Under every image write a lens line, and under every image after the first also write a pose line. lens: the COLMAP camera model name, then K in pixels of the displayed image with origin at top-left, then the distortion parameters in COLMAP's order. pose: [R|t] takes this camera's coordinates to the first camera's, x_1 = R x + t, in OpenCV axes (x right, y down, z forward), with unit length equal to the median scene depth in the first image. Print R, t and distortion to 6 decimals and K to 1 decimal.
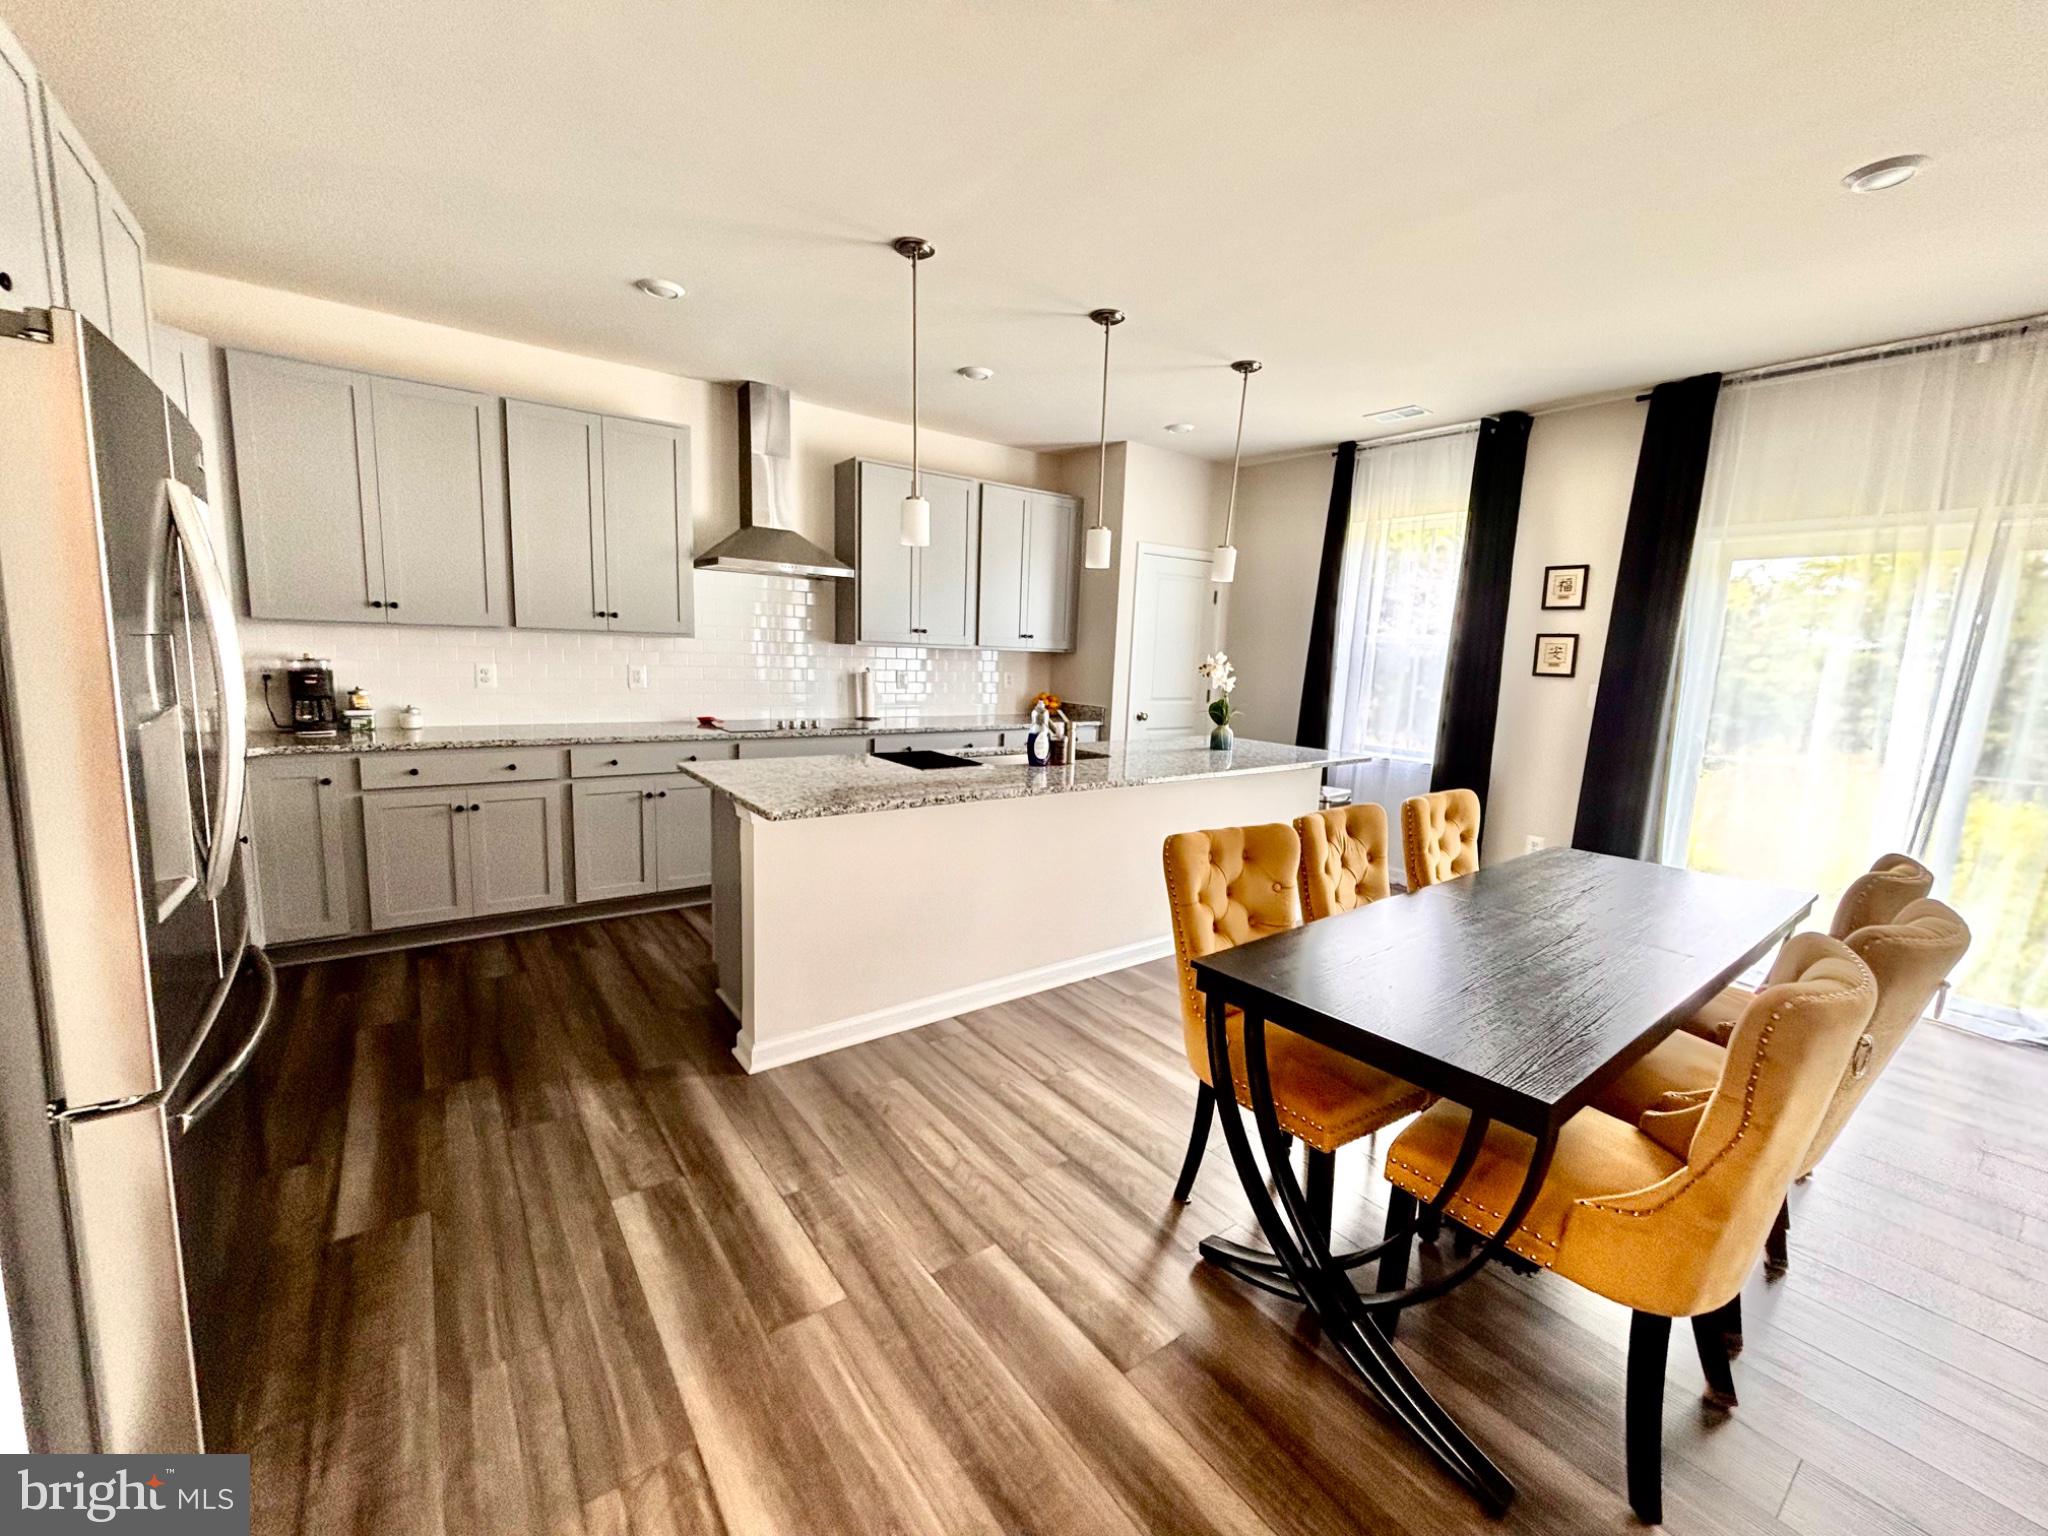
lens RADIAL K [[823.5, 0, 1012.2], [0, 823.5, 768.8], [0, 0, 1]] dist [-0.005580, -0.000359]
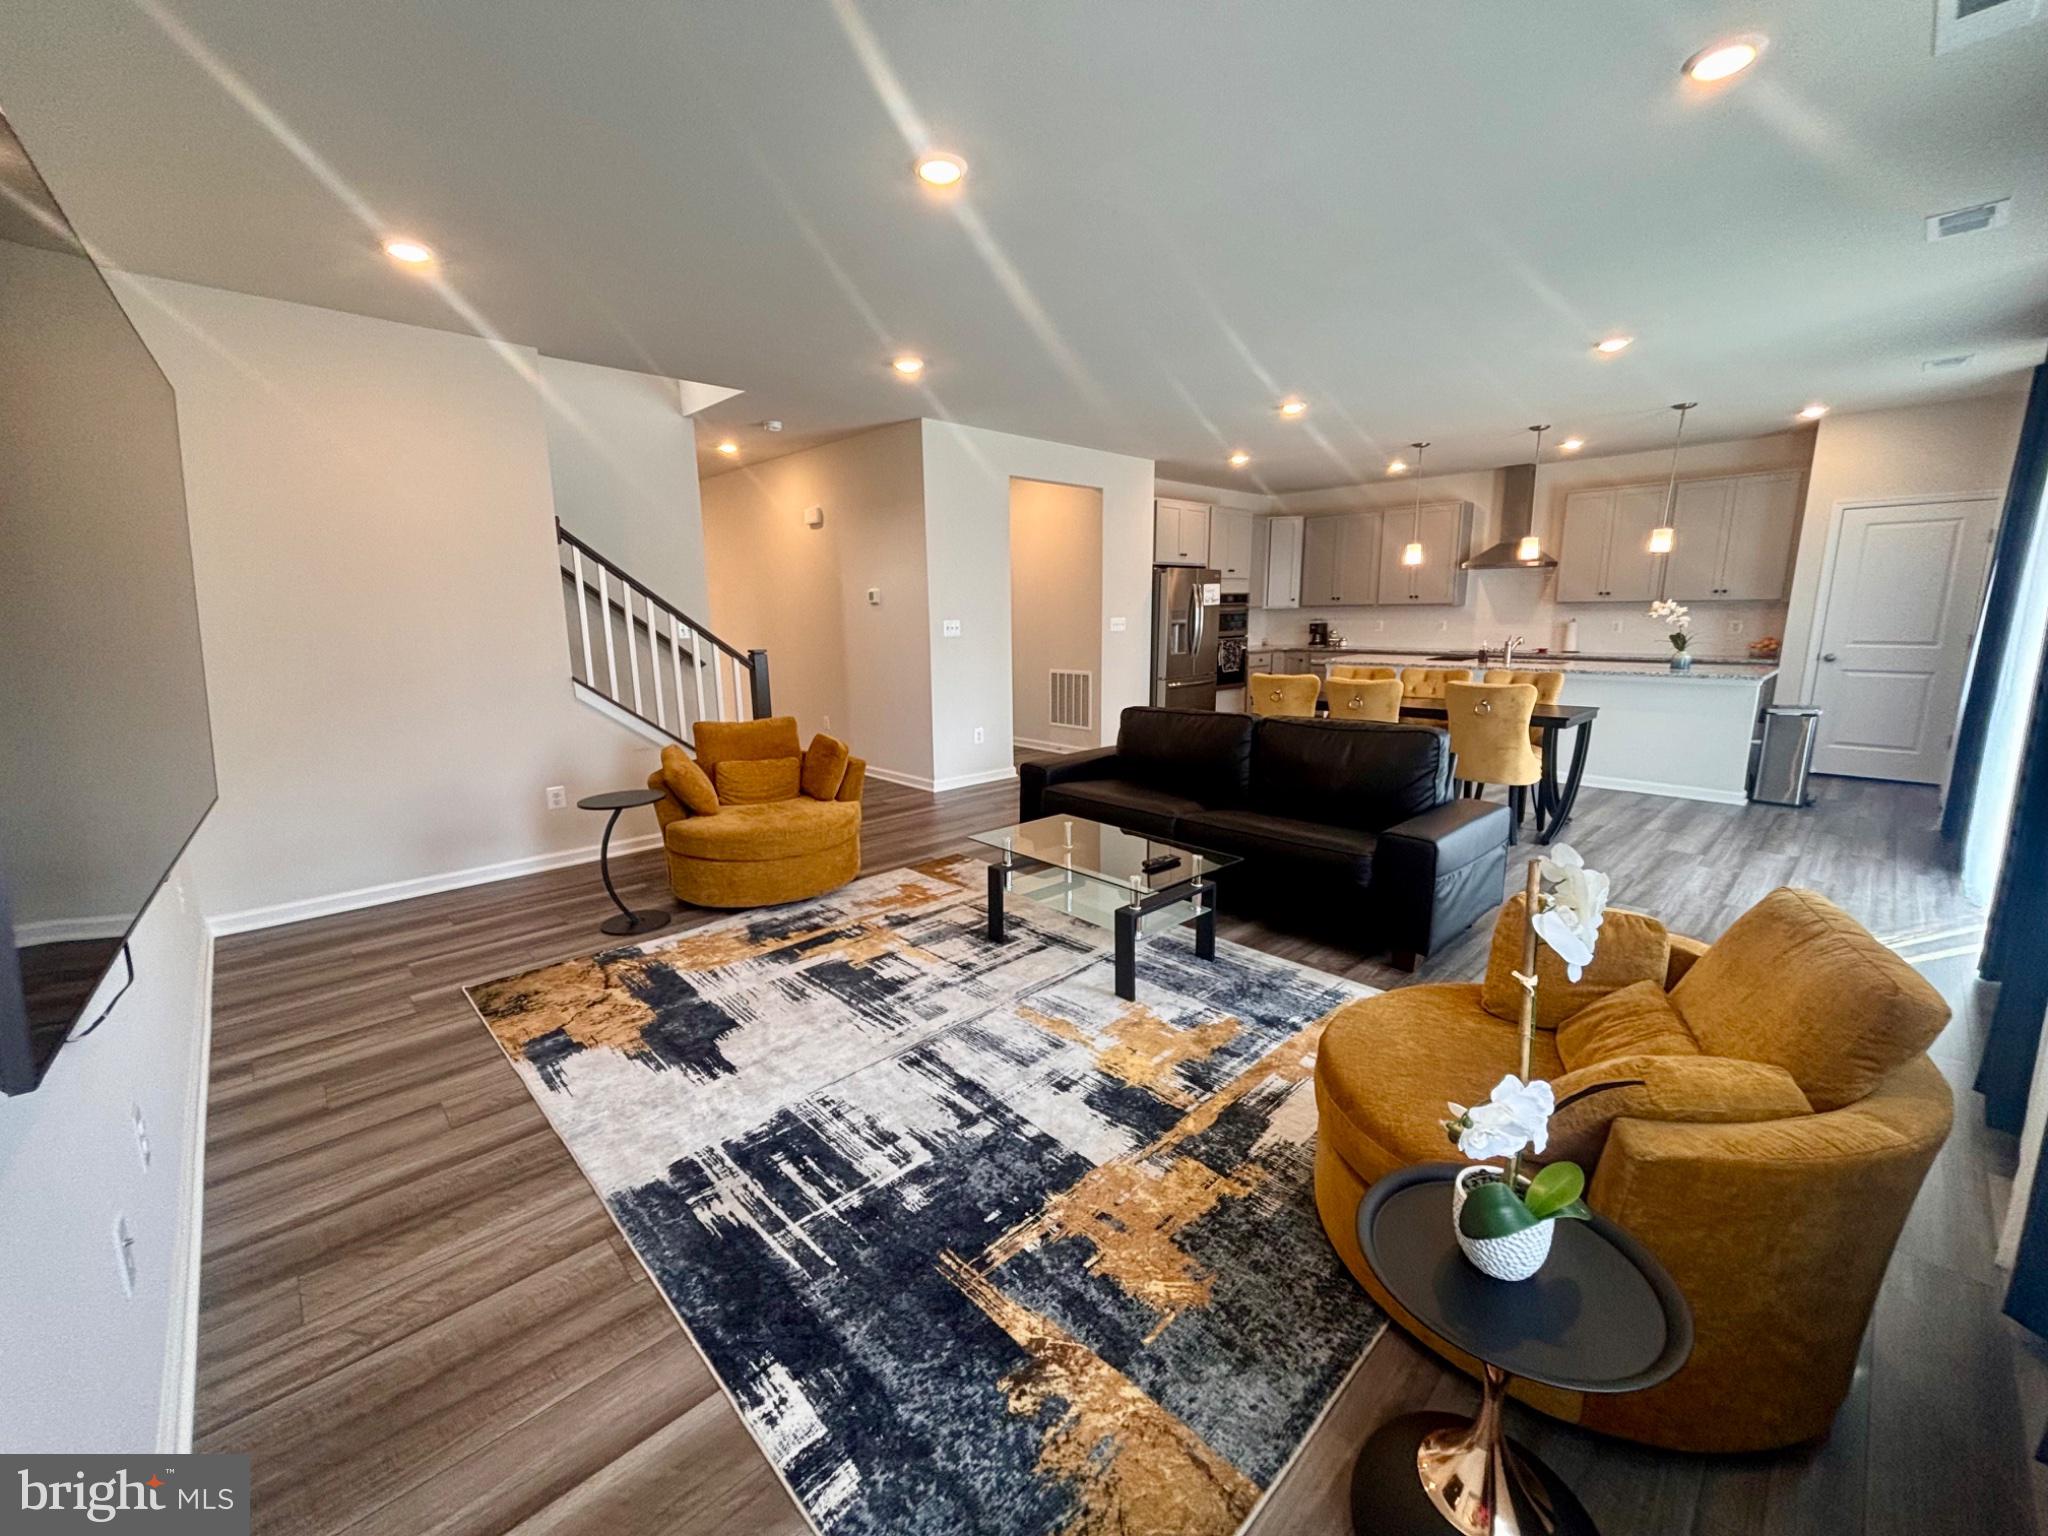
lens RADIAL K [[823.5, 0, 1017.3], [0, 823.5, 767.6], [0, 0, 1]] dist [-0.005580, -0.000359]
pose [[0.113254, 0.149688, -0.982226, 1.961533], [-0.118983, 0.983515, 0.136165, 0.110757], [0.986416, 0.101447, 0.129197, -0.359790]]
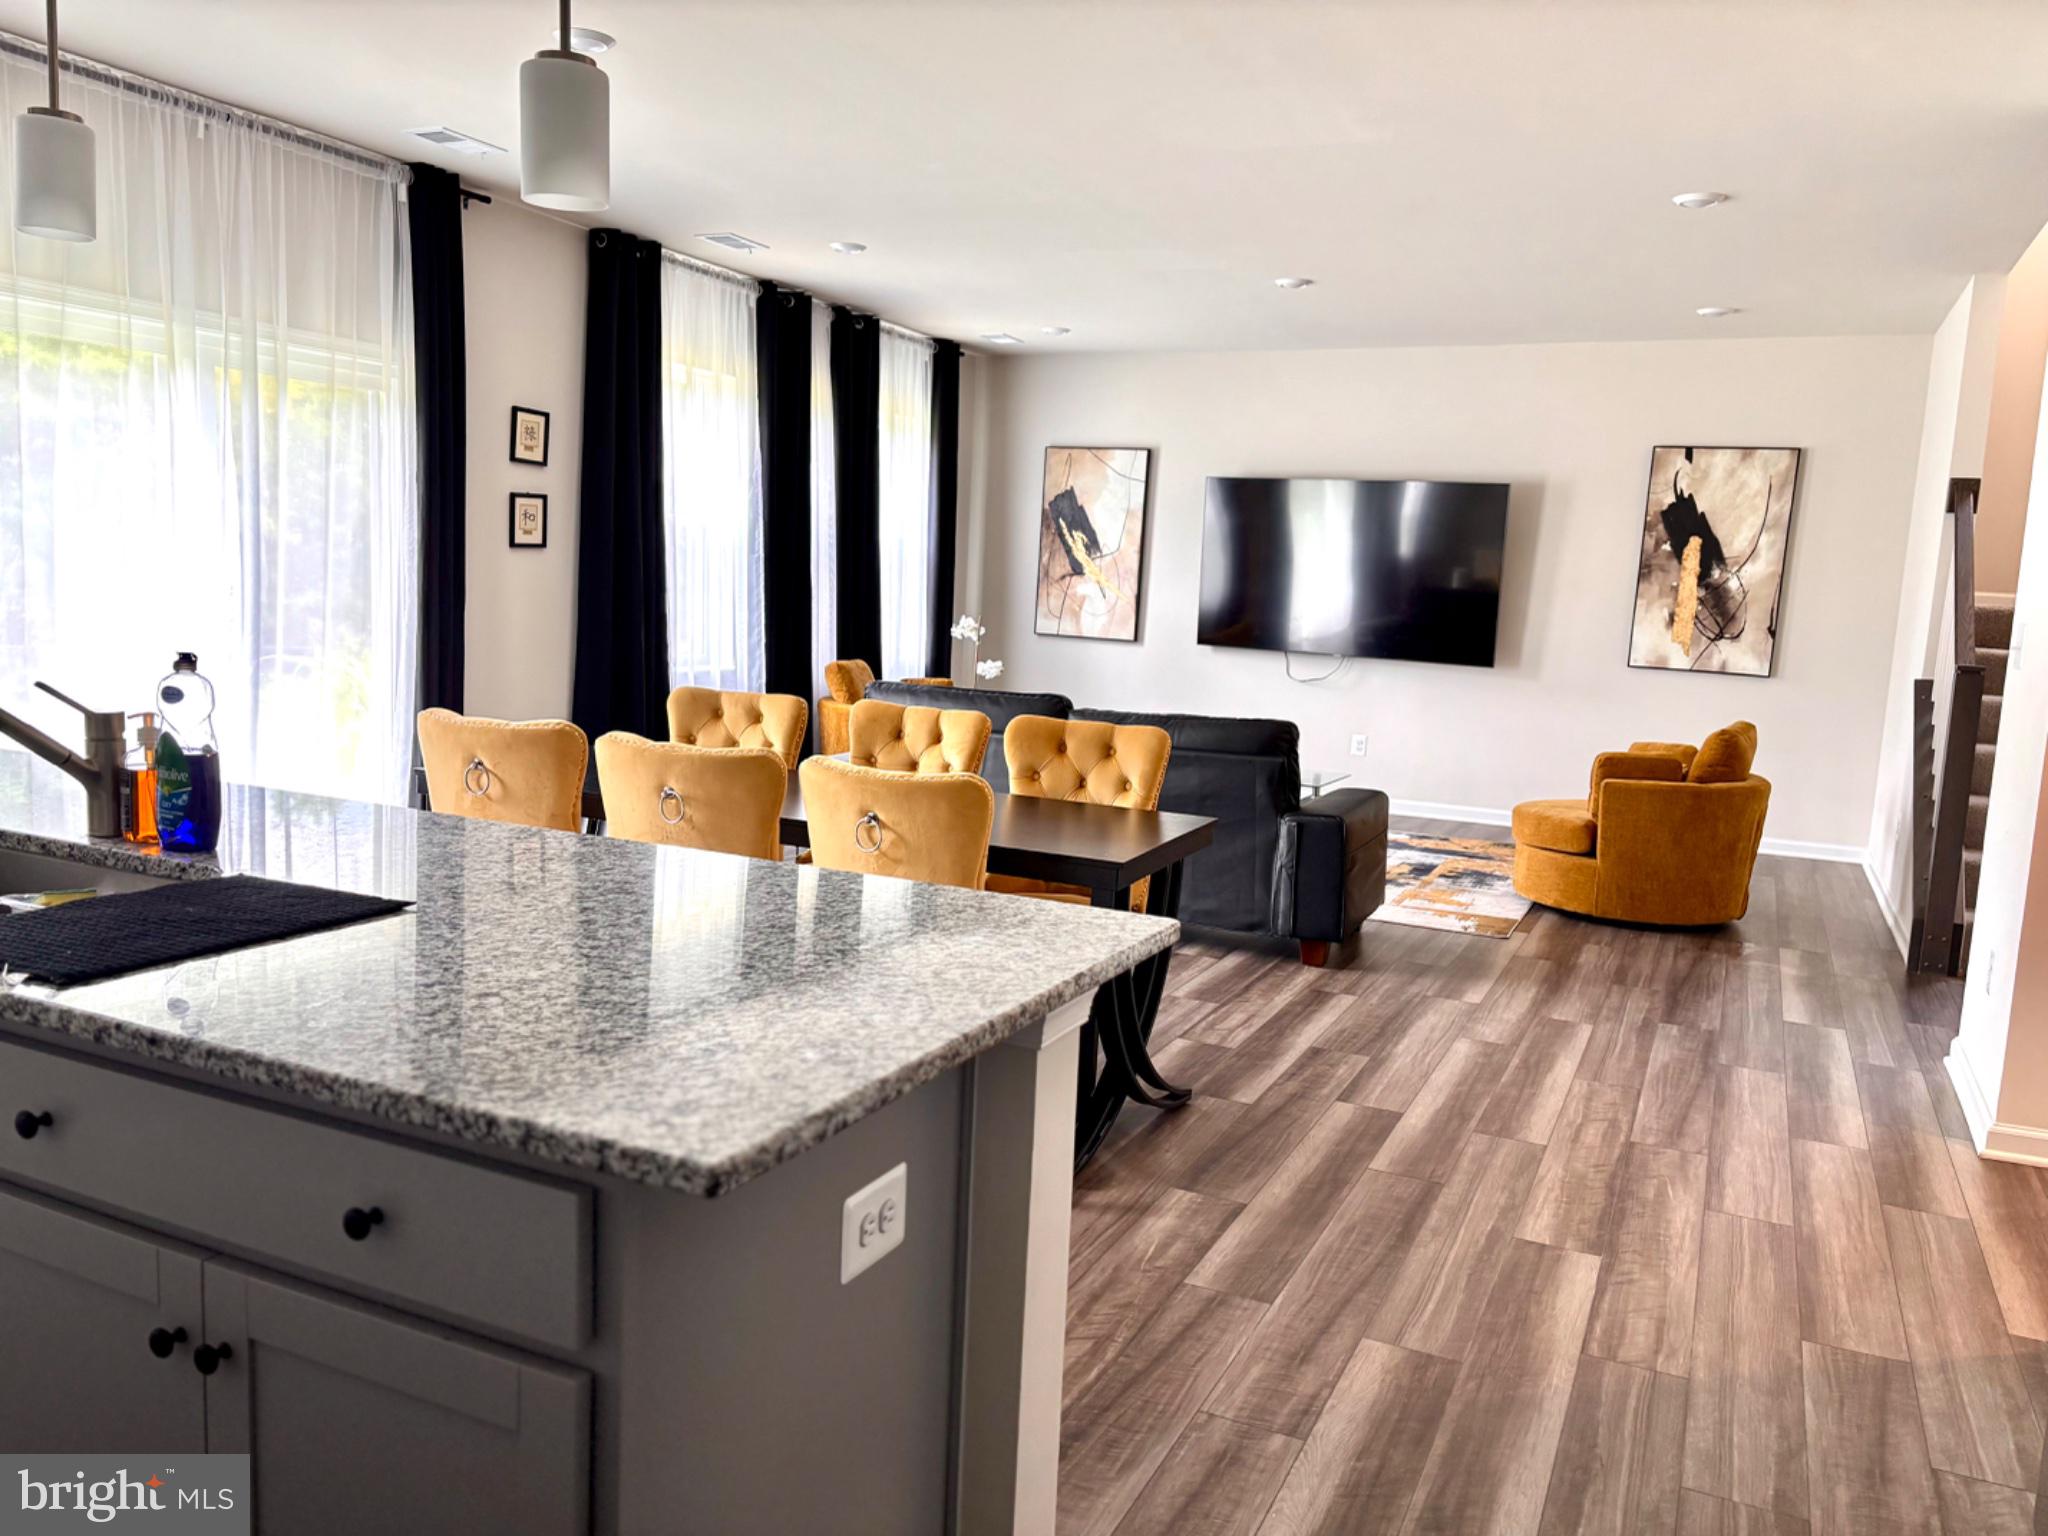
lens RADIAL K [[1536.9, 0, 1017.0], [0, 1536.9, 779.2], [0, 0, 1]] dist [0.016895, -0.013025]
pose [[-0.470228, -0.176253, 0.864766, -0.680382], [0.062964, 0.970658, 0.232073, -0.158326], [-0.880296, 0.163576, -0.445333, 1.006227]]
